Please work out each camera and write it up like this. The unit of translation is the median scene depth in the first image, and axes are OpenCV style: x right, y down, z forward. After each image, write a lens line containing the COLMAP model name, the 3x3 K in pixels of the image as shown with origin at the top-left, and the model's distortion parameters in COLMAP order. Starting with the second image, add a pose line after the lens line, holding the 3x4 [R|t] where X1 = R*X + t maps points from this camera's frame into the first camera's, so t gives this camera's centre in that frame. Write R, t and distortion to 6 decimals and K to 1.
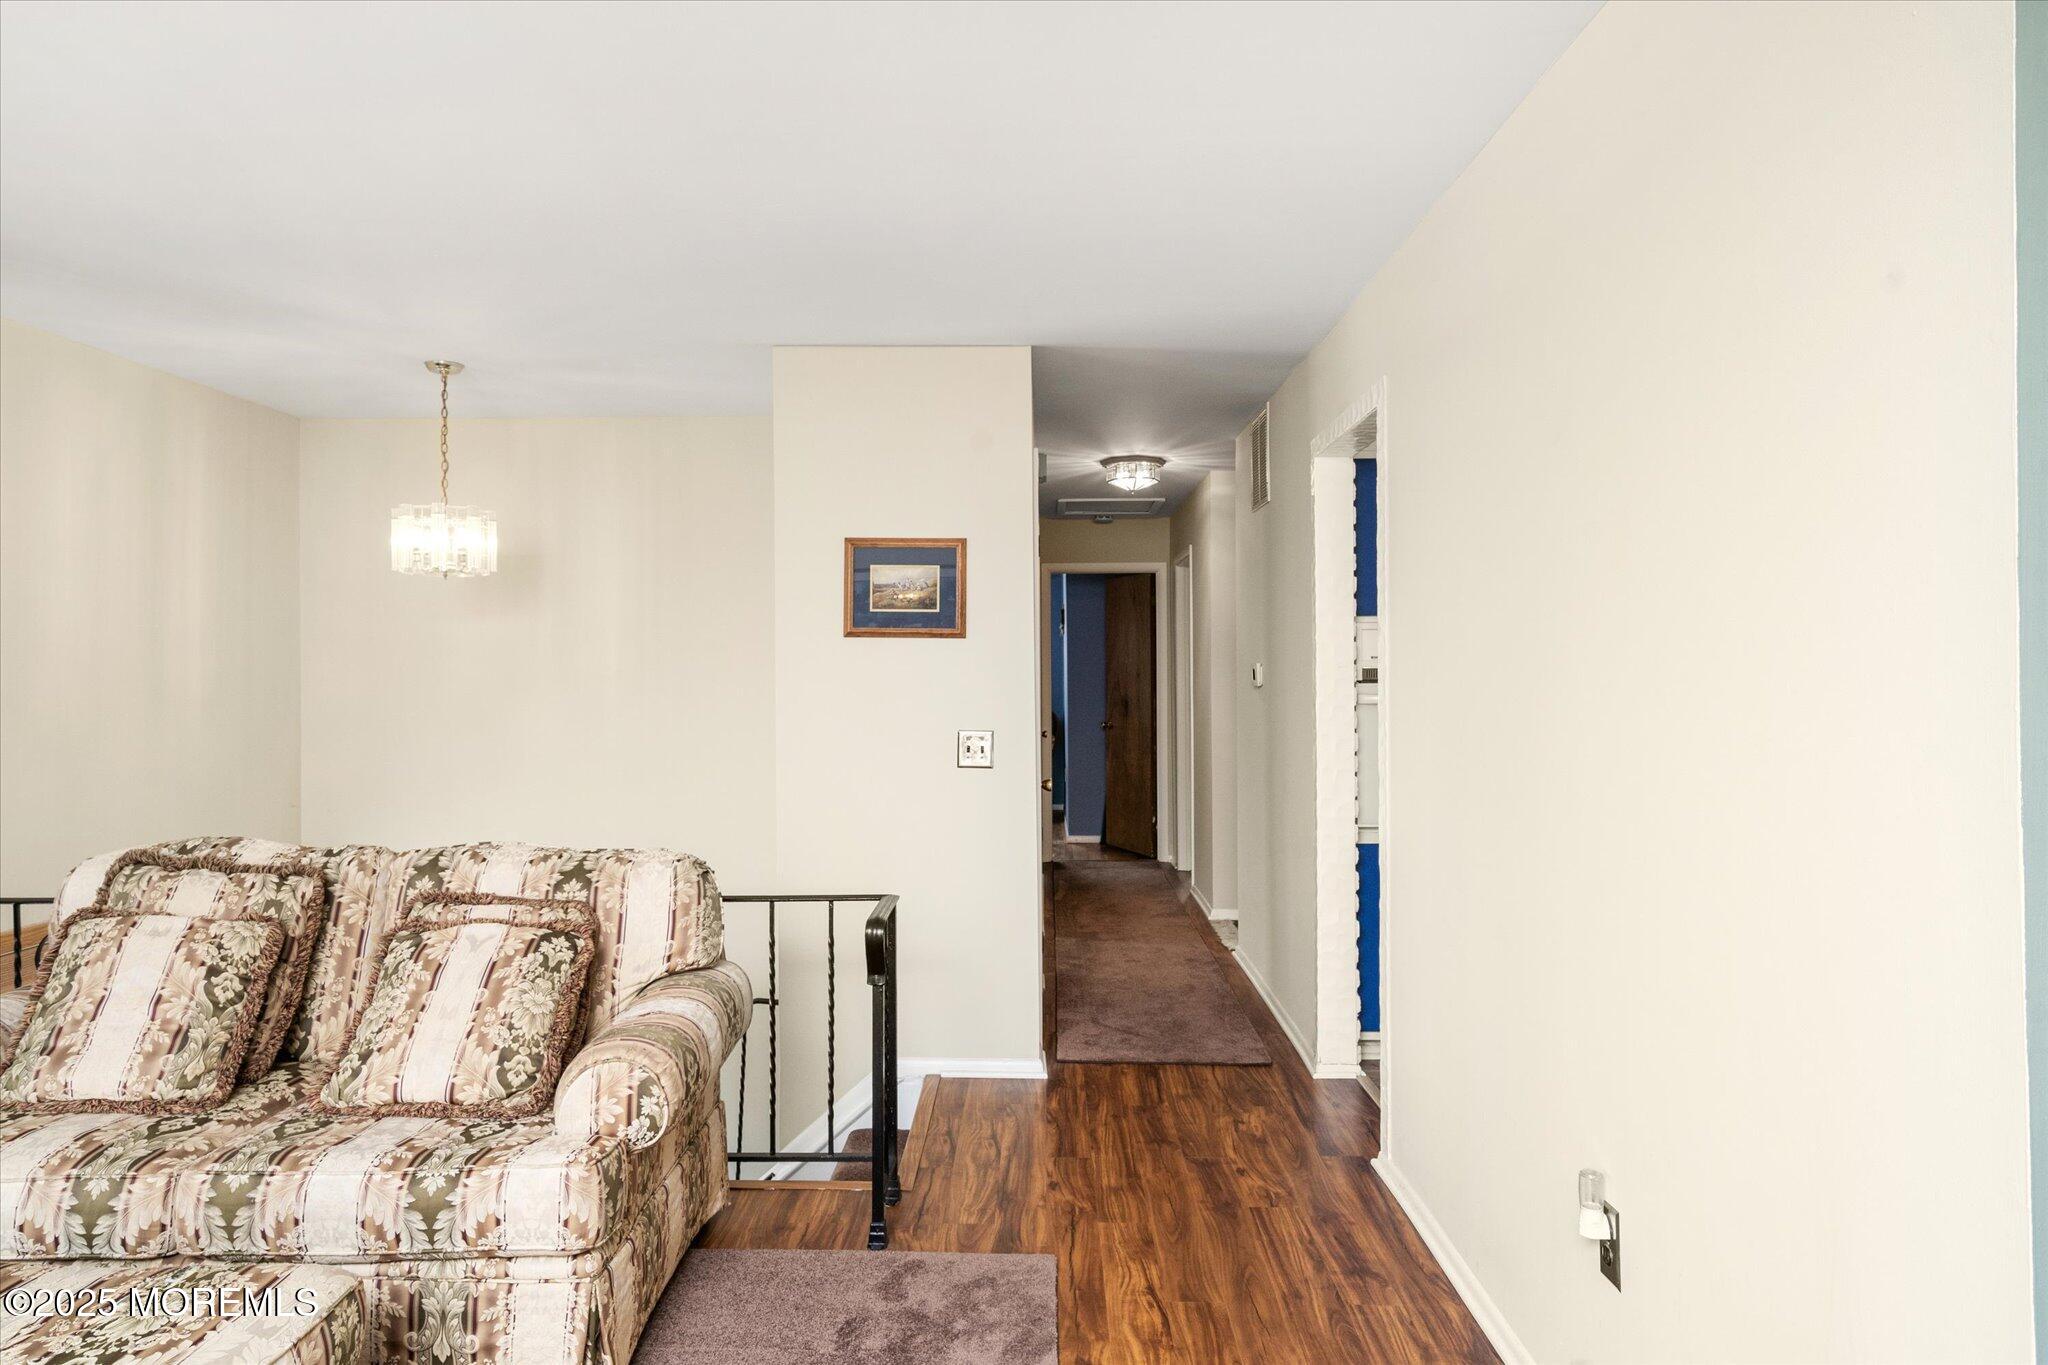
lens RADIAL K [[1252.7, 0, 1027.4], [0, 1252.7, 671.2], [0, 0, 1]] dist [0.008347, 0.002608]
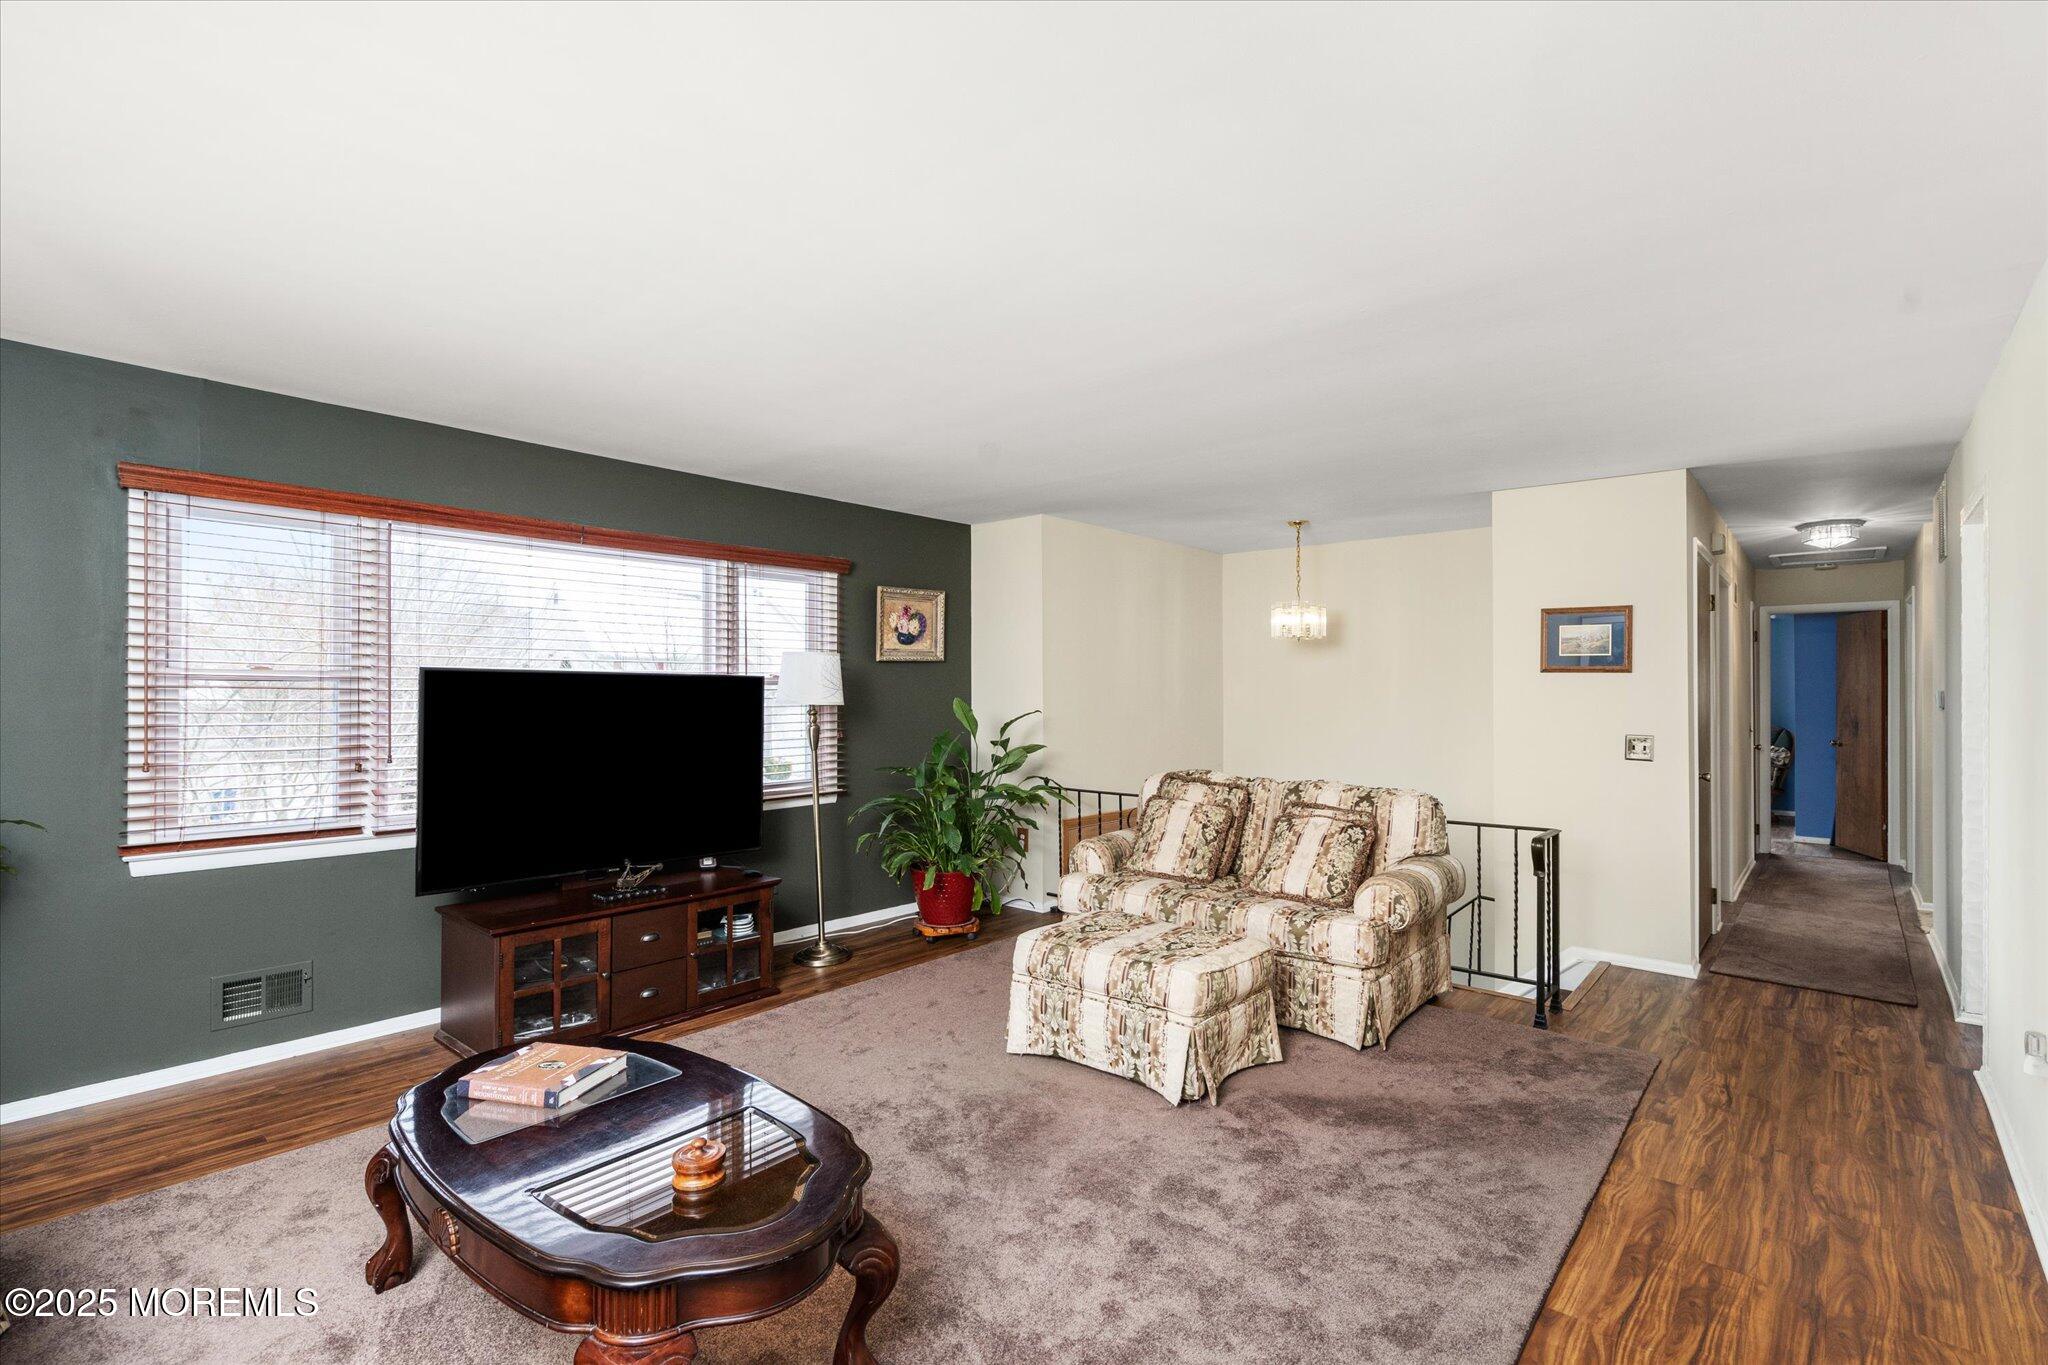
lens RADIAL K [[979.5, 0, 1012.1], [0, 979.5, 684.6], [0, 0, 1]] dist [-0.000115, 0.000801]
pose [[0.759776, 0.000424, -0.650184, 0.215265], [-0.005945, 0.999963, -0.006296, -0.000853], [0.650157, 0.008649, 0.759750, -0.523623]]
